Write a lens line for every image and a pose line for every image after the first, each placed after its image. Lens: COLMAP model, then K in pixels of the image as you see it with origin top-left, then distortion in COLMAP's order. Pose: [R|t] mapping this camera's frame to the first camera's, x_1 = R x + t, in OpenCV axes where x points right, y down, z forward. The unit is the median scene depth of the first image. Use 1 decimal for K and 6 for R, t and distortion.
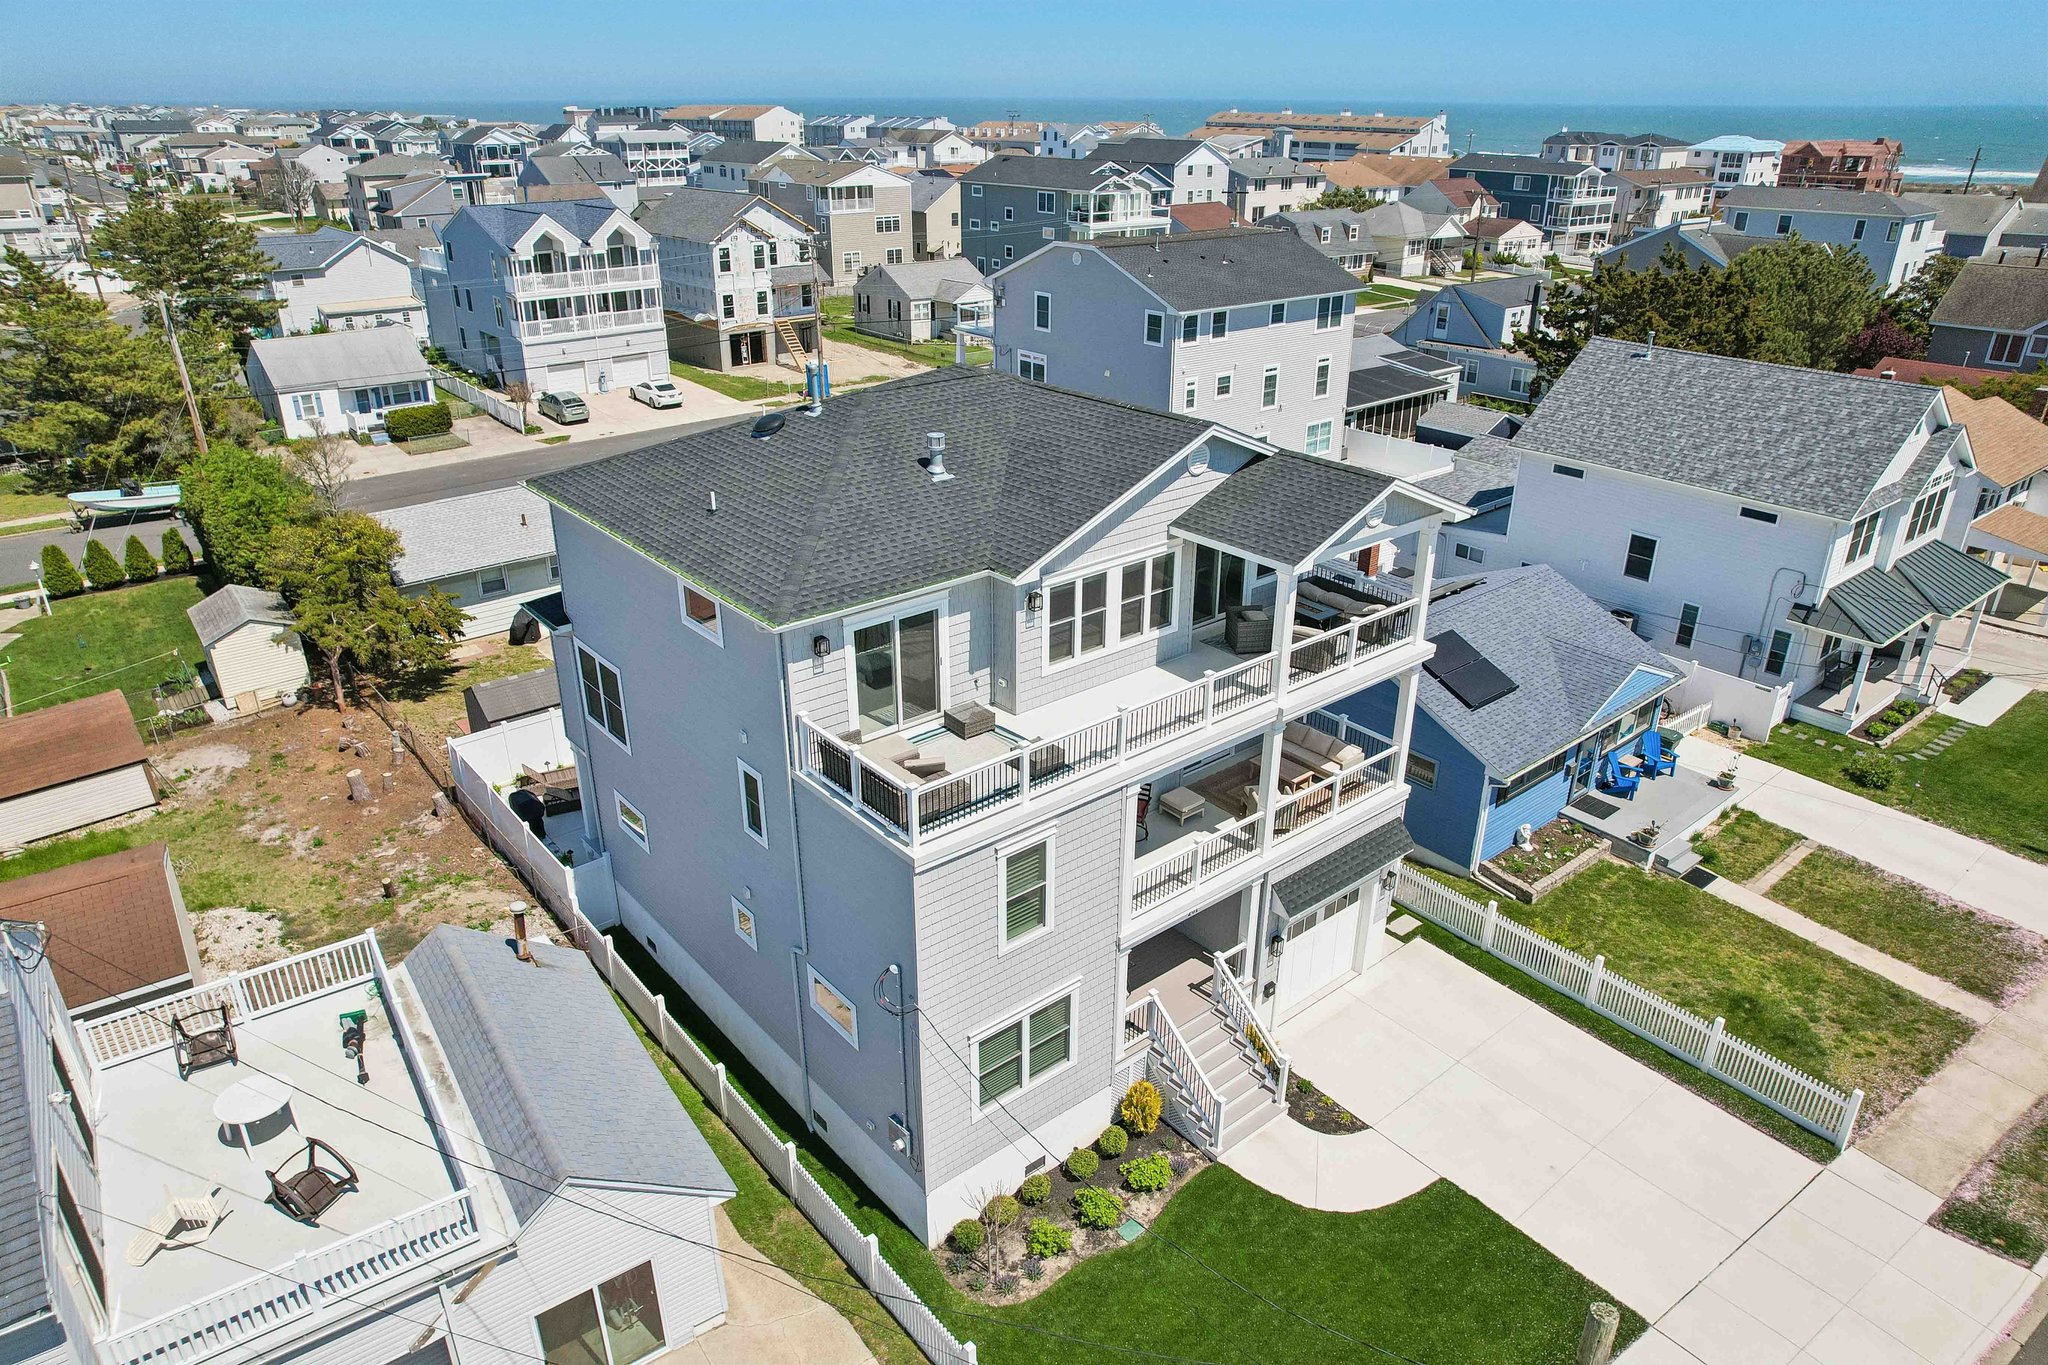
lens RADIAL K [[1308.0, 0, 1021.8], [0, 1308.0, 683.7], [0, 0, 1]] dist [-0.063136, 0.047775]
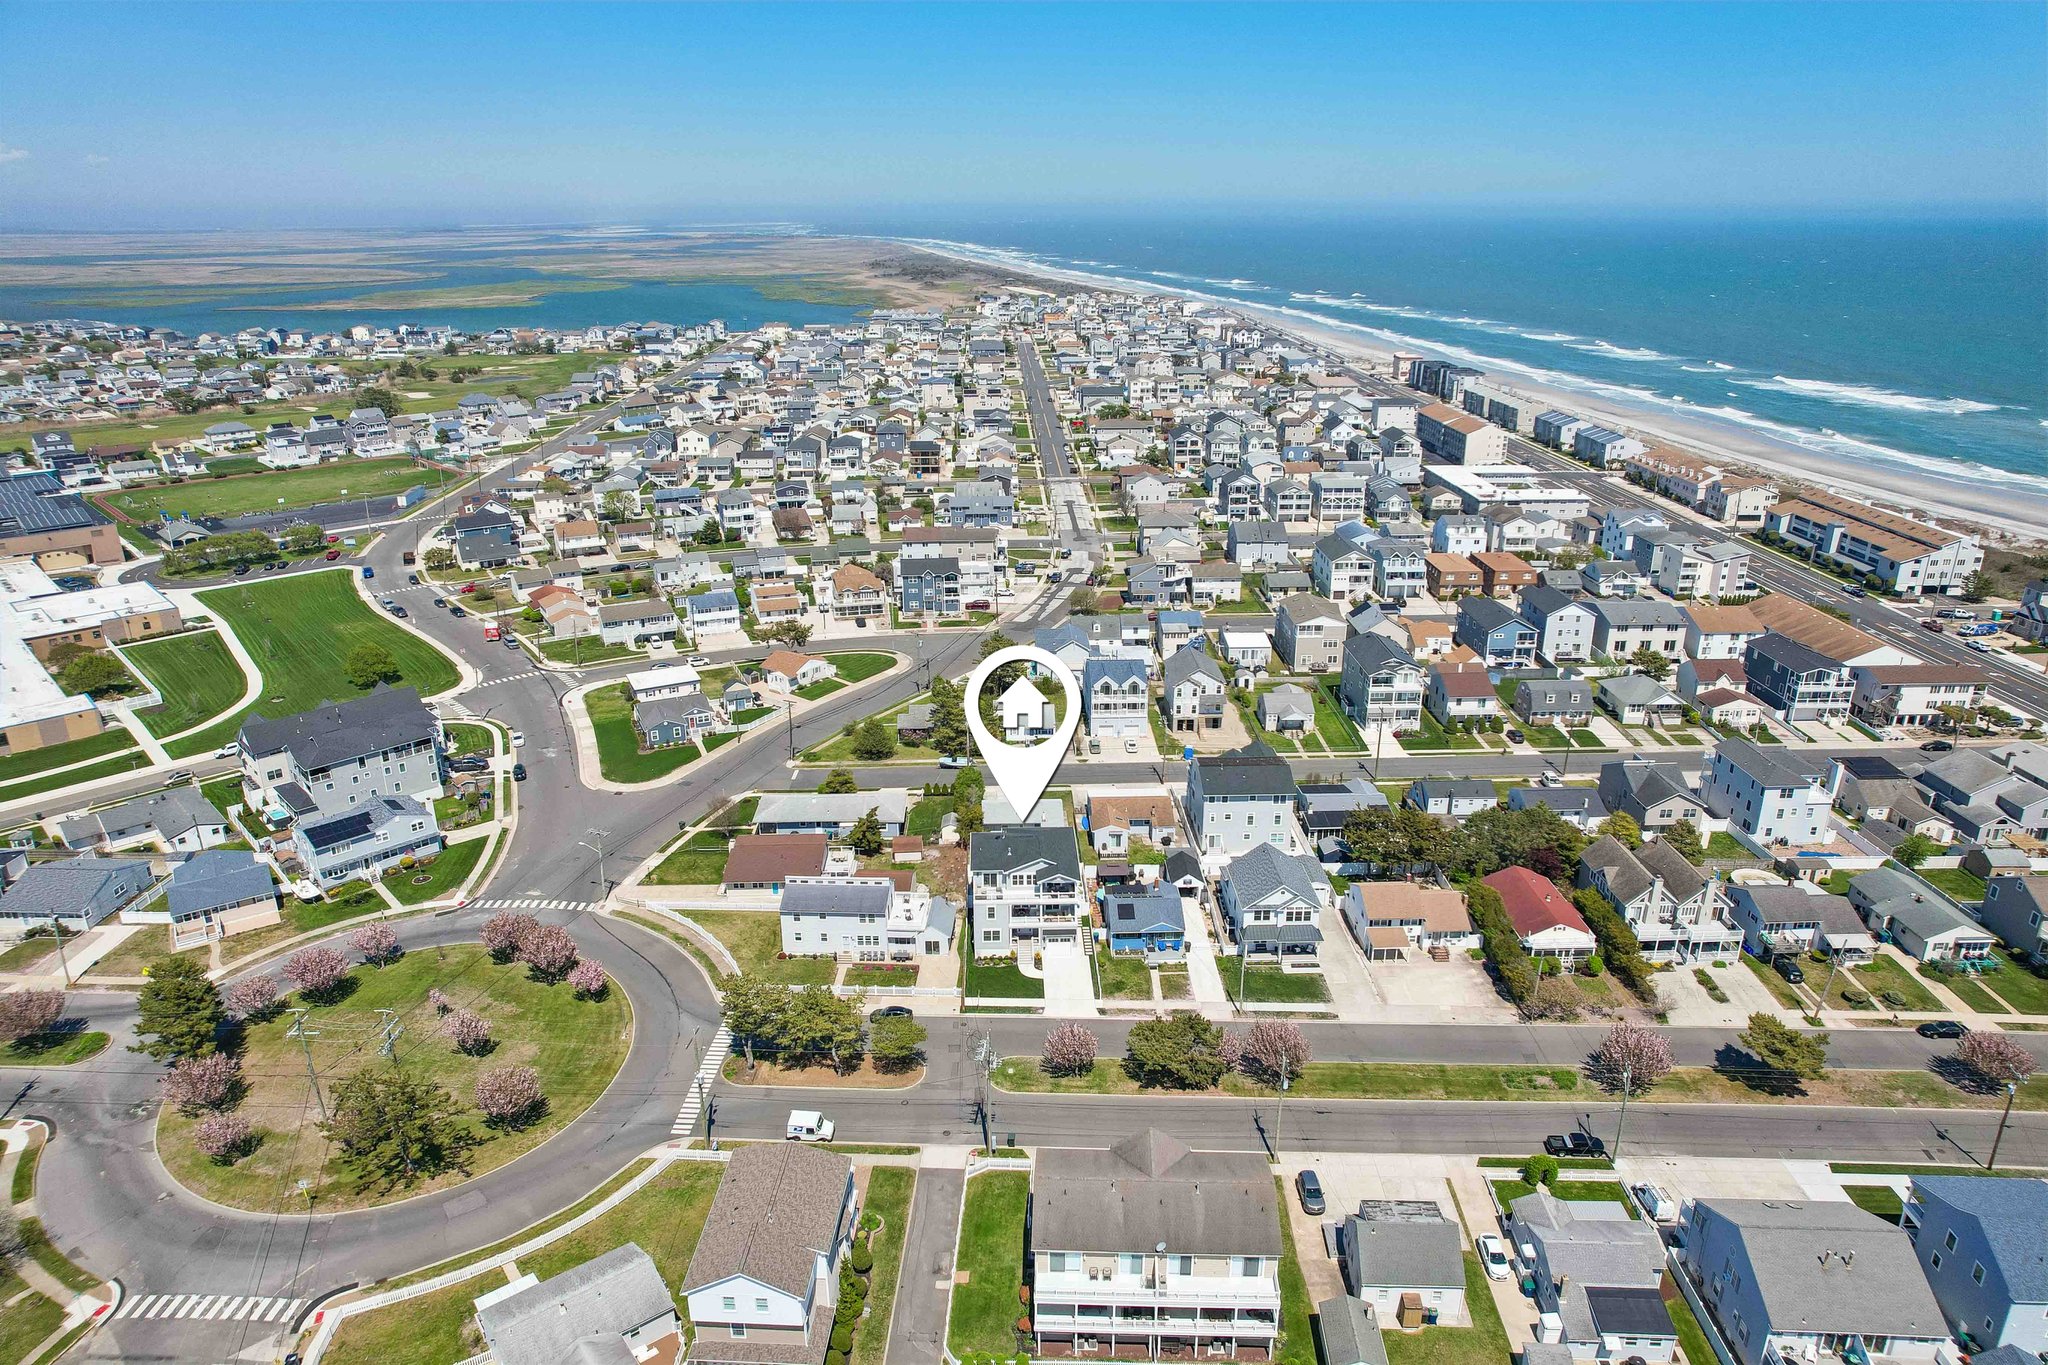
lens RADIAL K [[1308.0, 0, 1021.2], [0, 1308.0, 683.7], [0, 0, 1]] dist [-0.063136, 0.047775]
pose [[0.787001, 0.205361, -0.581770, 2.129926], [-0.248414, 0.968636, 0.005875, -0.607475], [0.564730, 0.139896, 0.813332, -2.622045]]
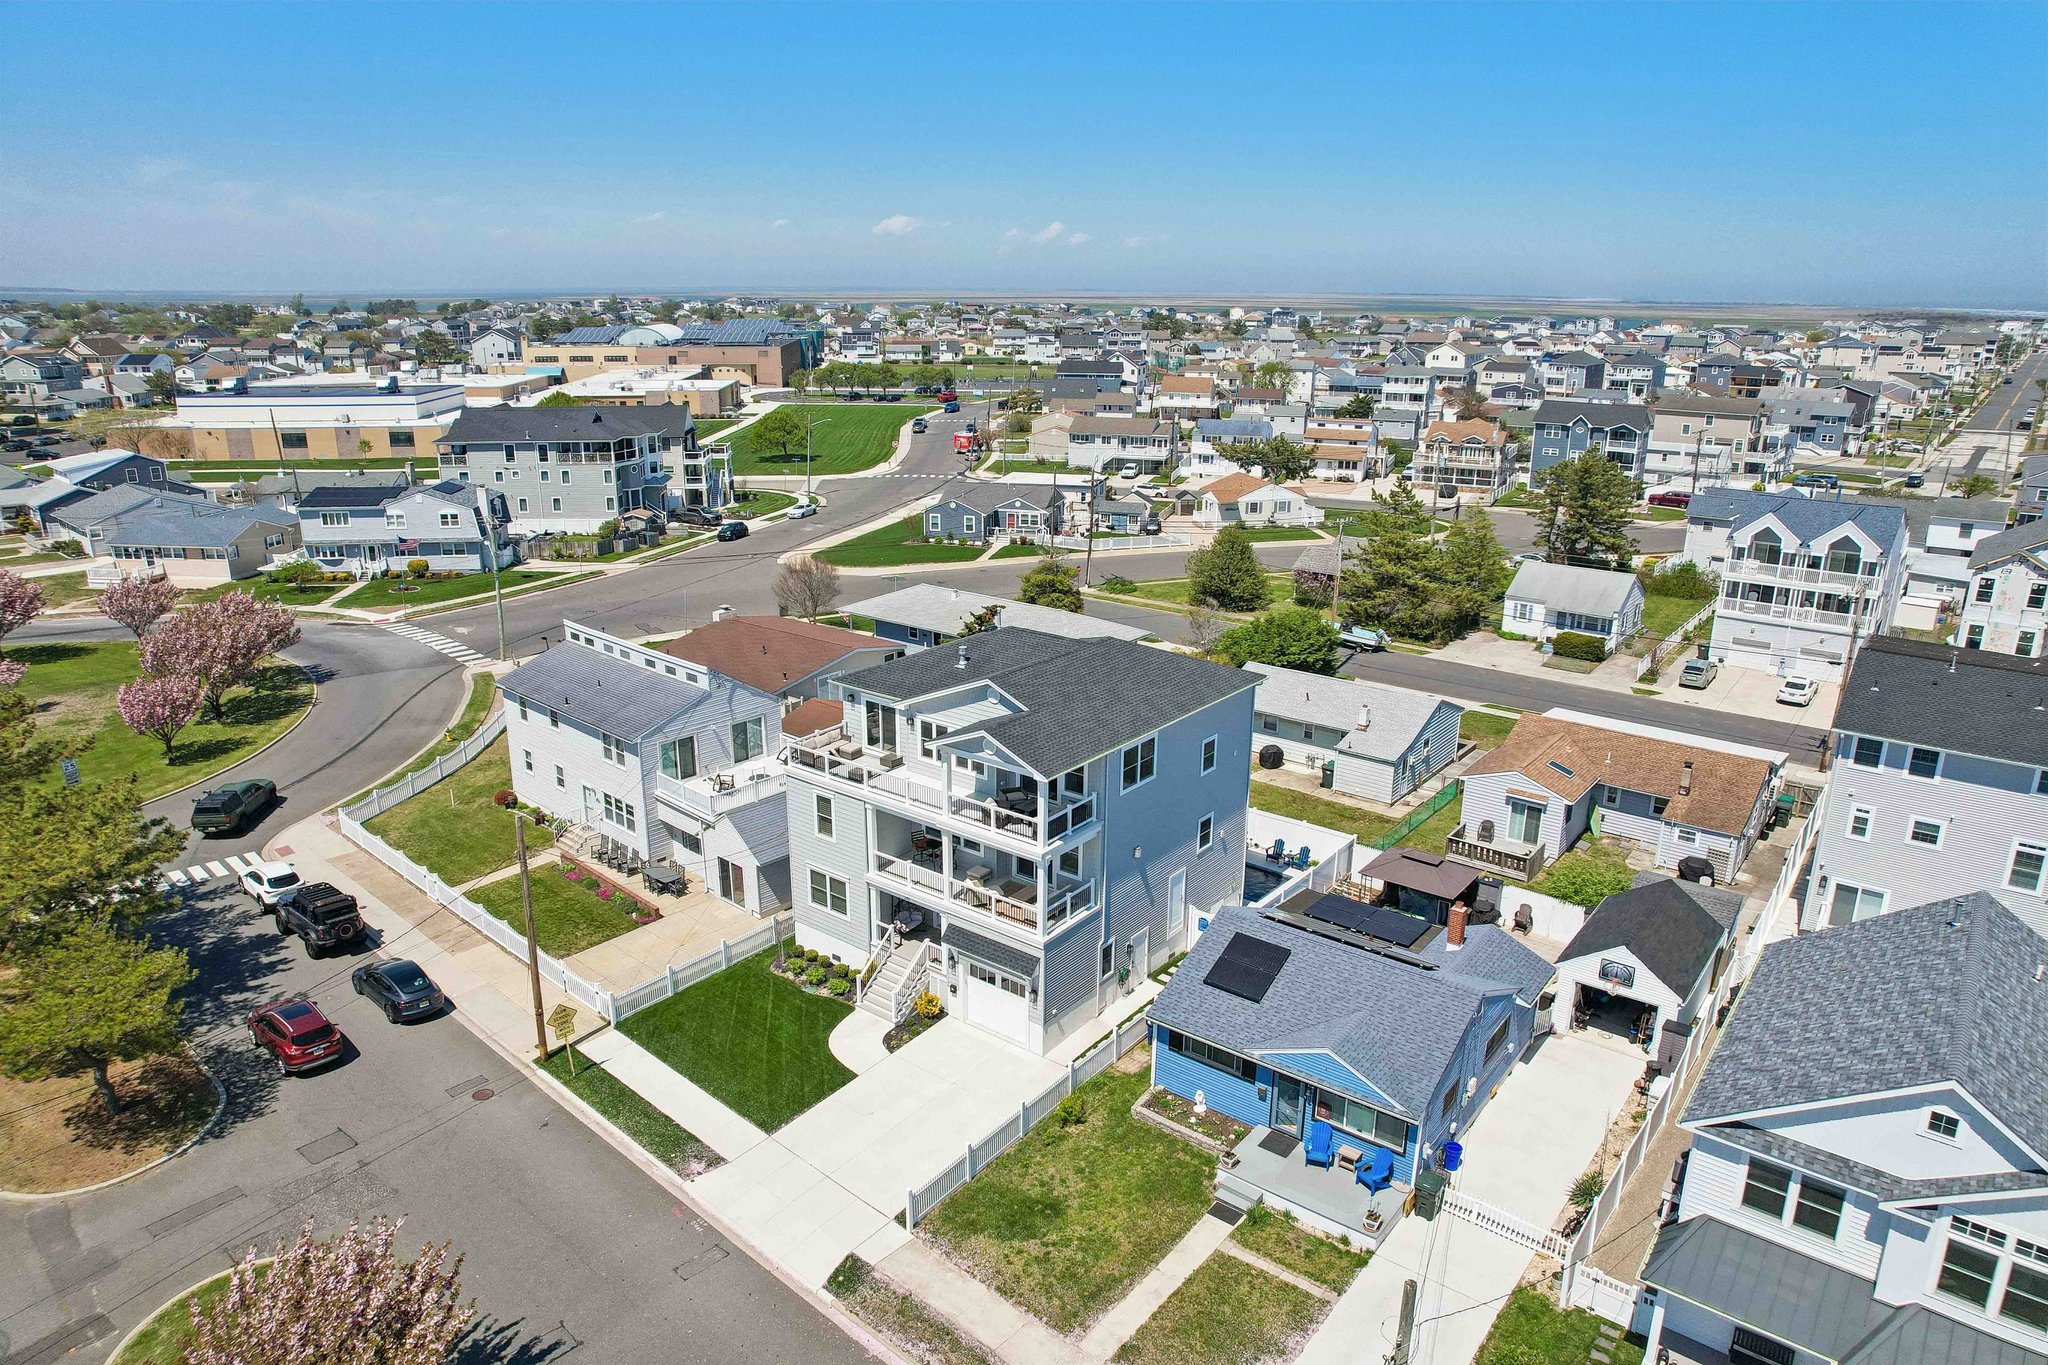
lens RADIAL K [[1308.0, 0, 1024.8], [0, 1308.0, 683.0], [0, 0, 1]] dist [-0.063136, 0.047775]
pose [[0.211650, 0.284738, -0.934948, 1.110488], [-0.410400, 0.894087, 0.179389, -0.315555], [0.887004, 0.345735, 0.306090, 0.249725]]
